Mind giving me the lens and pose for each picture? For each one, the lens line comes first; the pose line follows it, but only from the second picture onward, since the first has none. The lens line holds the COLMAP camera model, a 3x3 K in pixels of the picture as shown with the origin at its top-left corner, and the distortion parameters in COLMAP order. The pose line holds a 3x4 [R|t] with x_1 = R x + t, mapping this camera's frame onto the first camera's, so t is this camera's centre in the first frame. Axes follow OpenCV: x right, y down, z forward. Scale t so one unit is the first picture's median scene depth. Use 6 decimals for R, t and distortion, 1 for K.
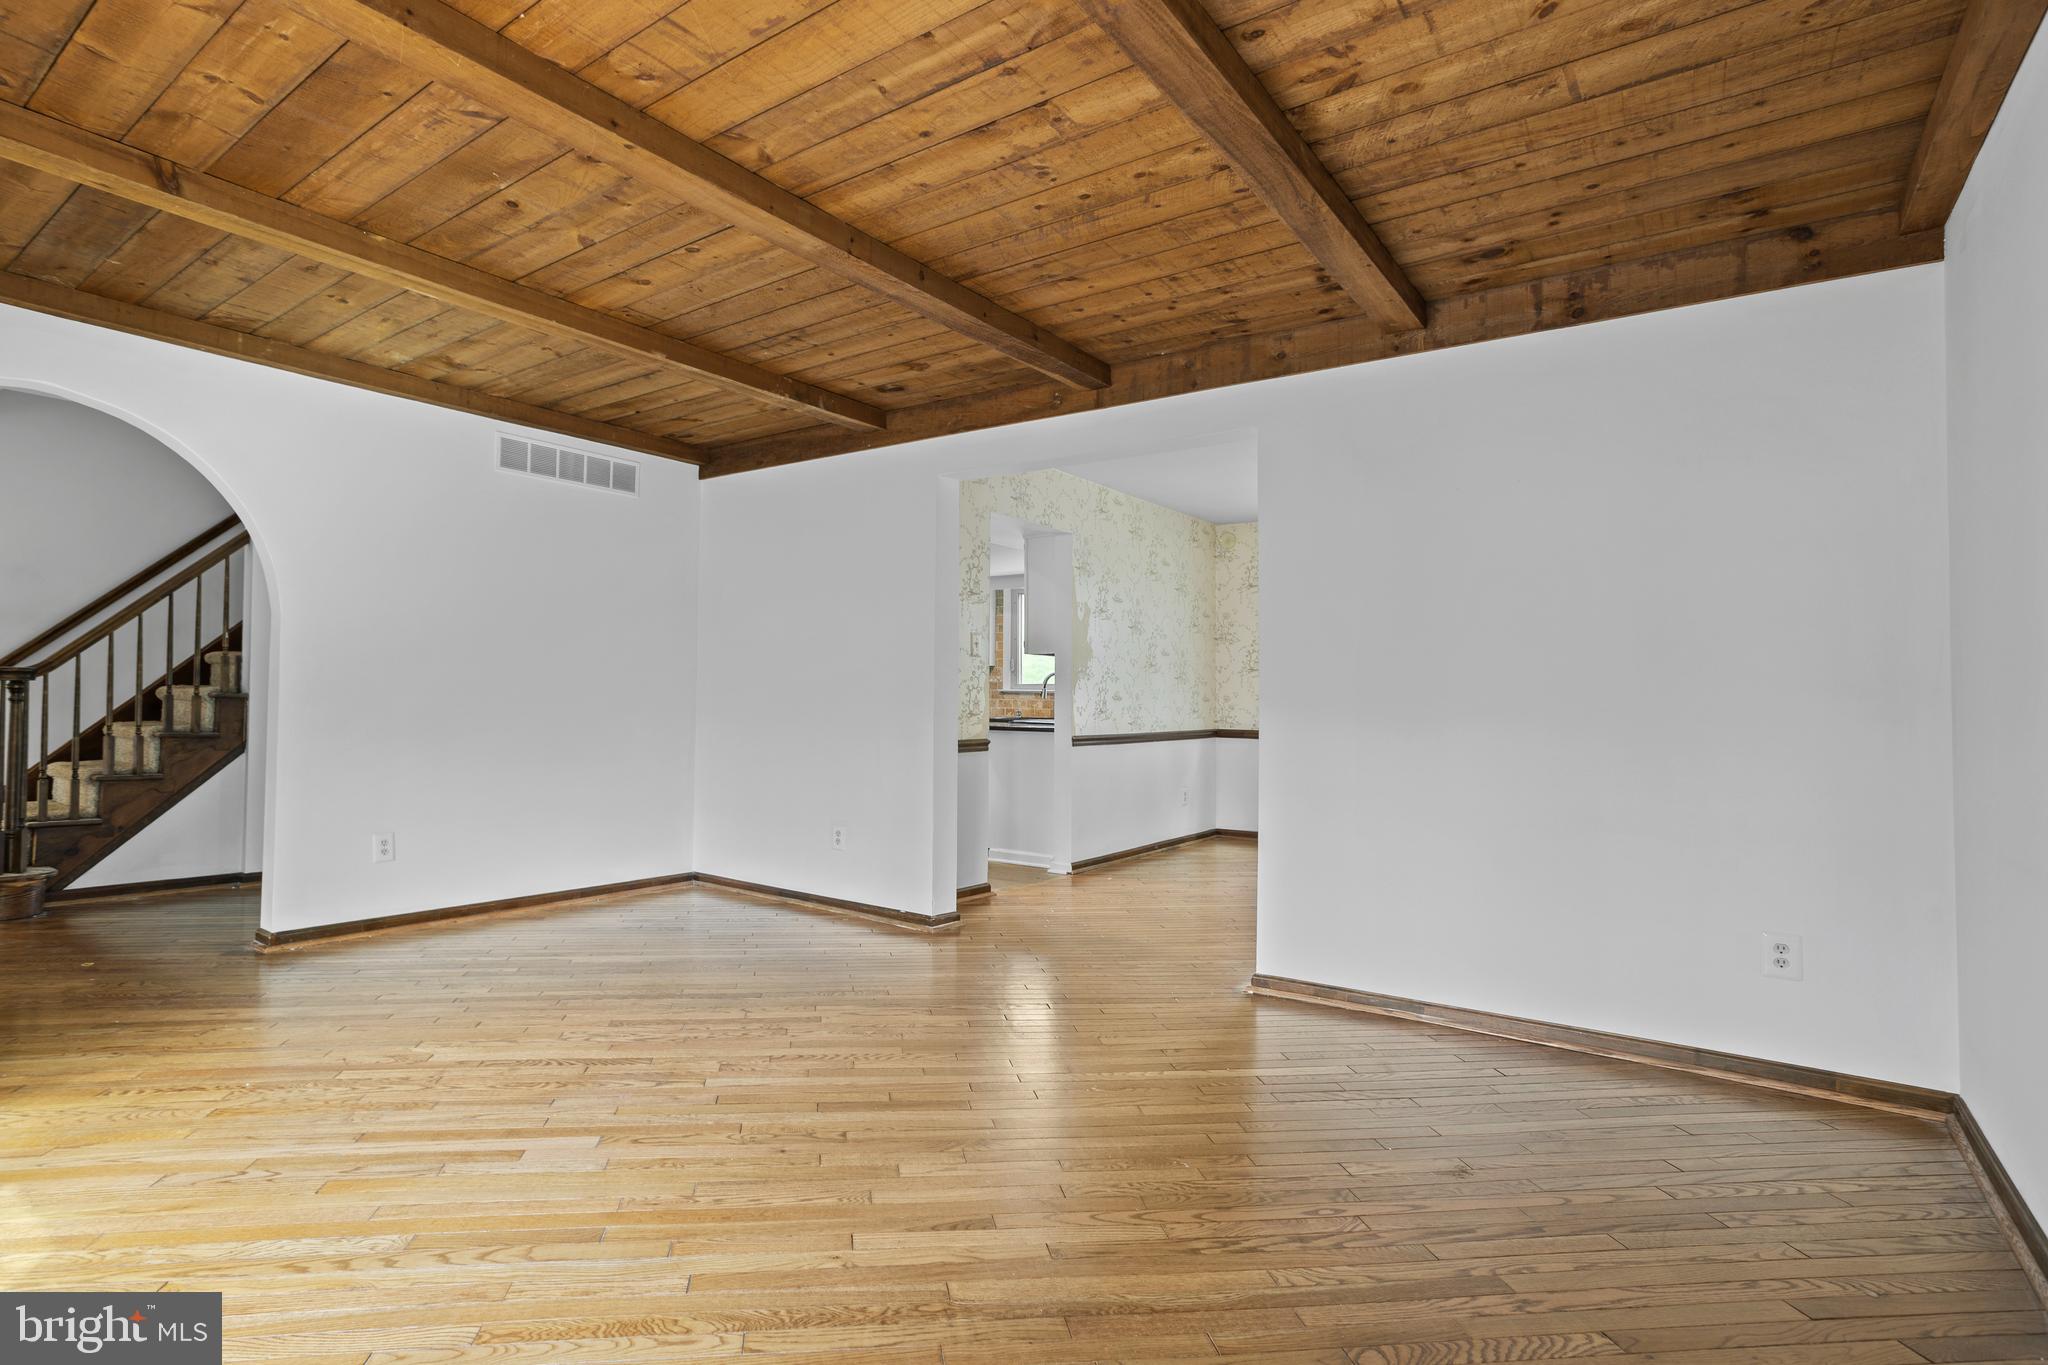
lens RADIAL K [[1022.7, 0, 1023.8], [0, 1022.7, 666.1], [0, 0, 1]] dist [-0.061162, 0.037056]
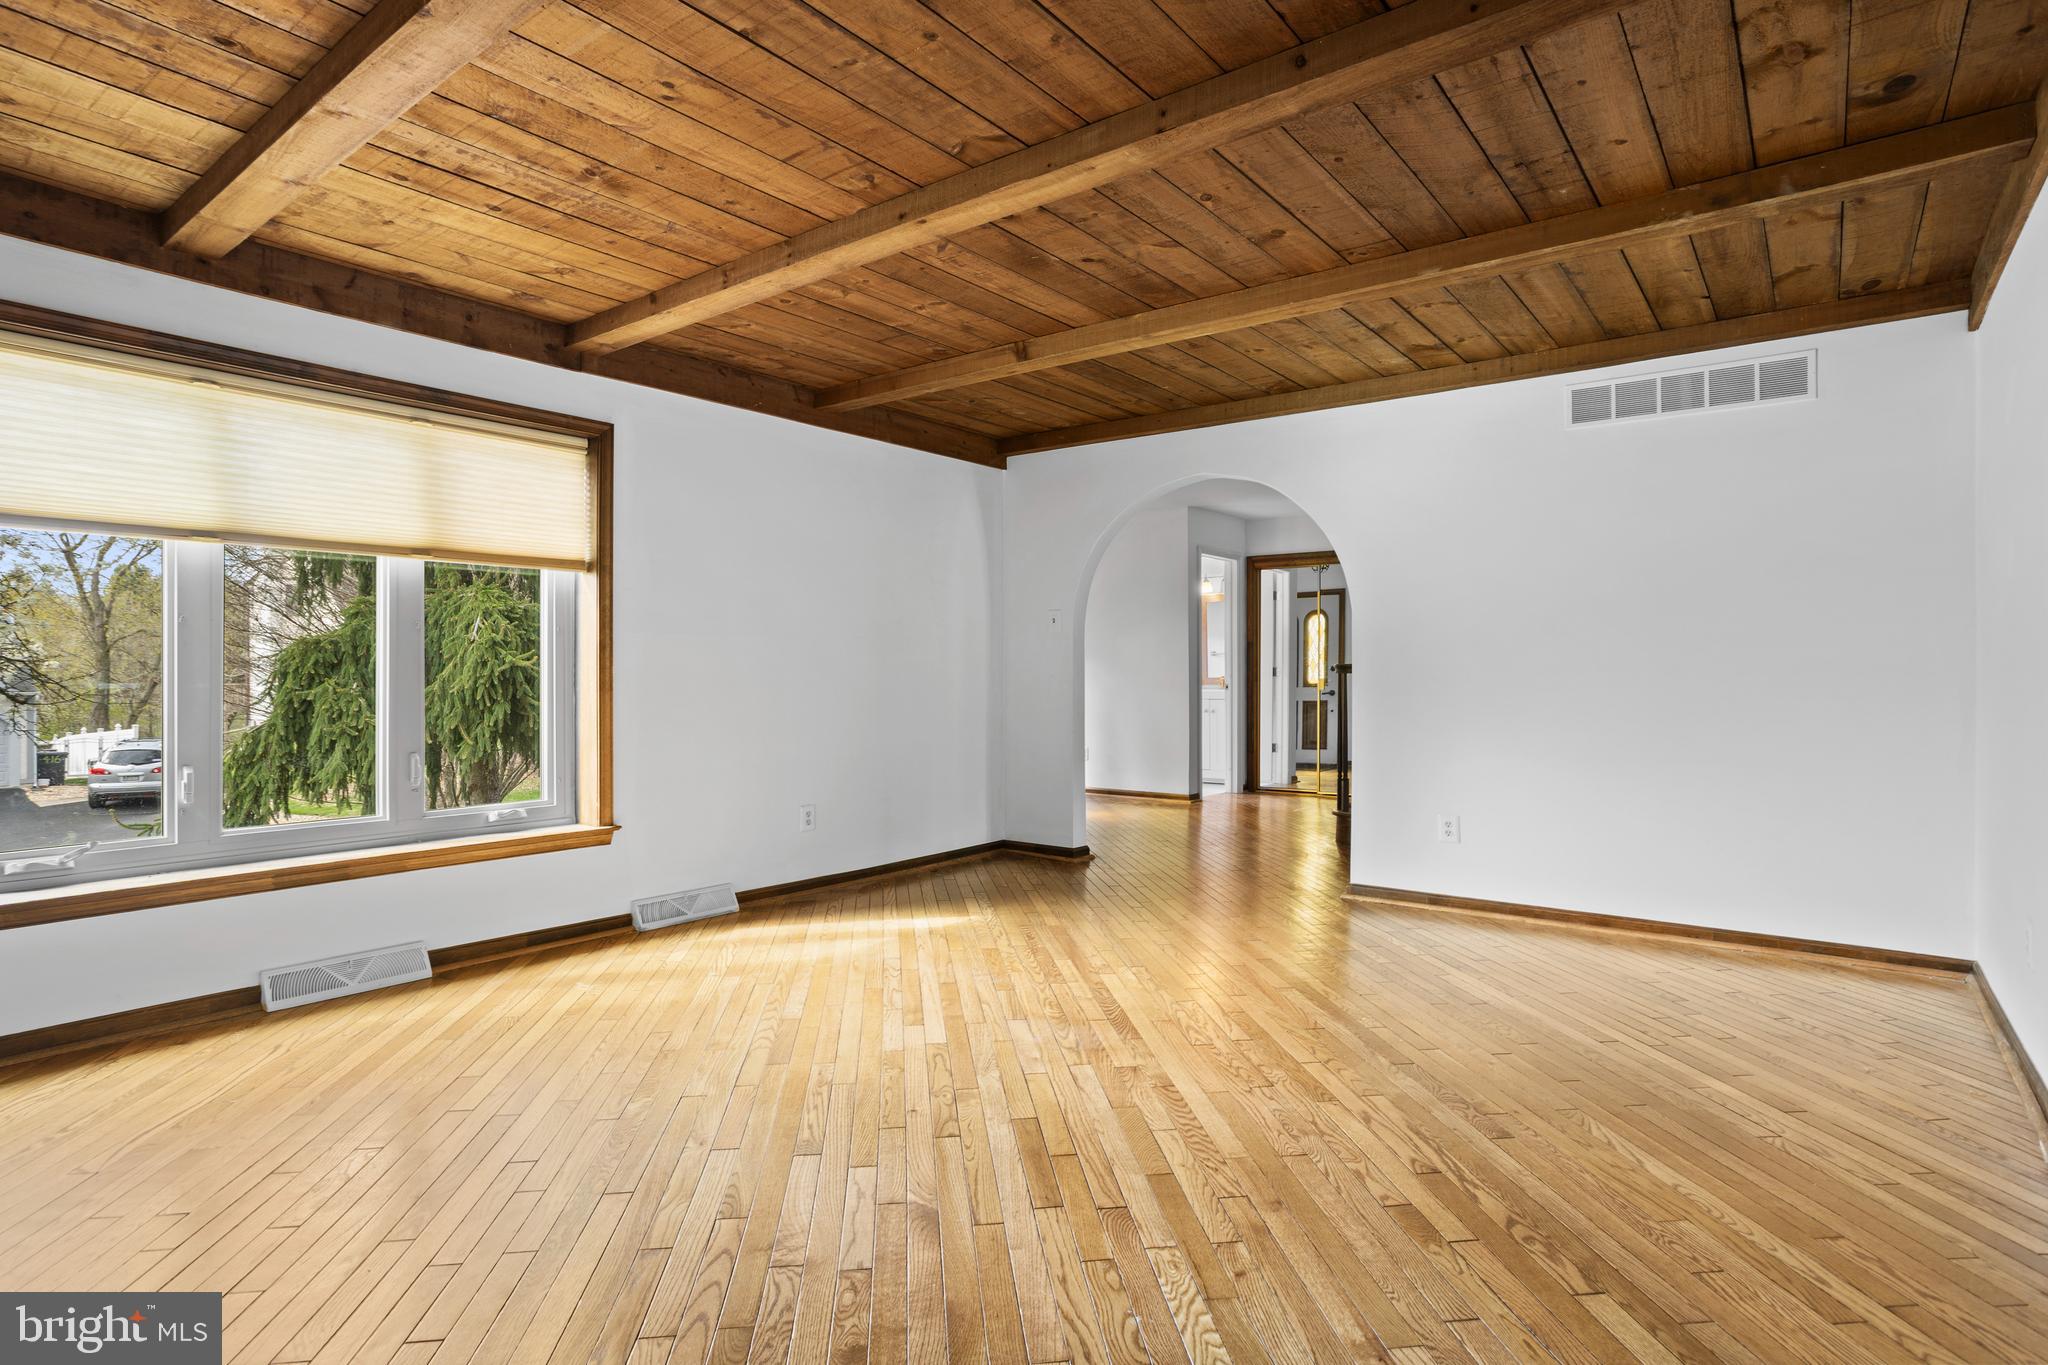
lens RADIAL K [[1022.7, 0, 1023.8], [0, 1022.7, 666.1], [0, 0, 1]] dist [-0.061162, 0.037056]
pose [[-0.034776, -0.026489, -0.999044, 0.570674], [0.031631, 0.999119, -0.027592, 0.038121], [0.998894, -0.032561, -0.033908, 0.814379]]
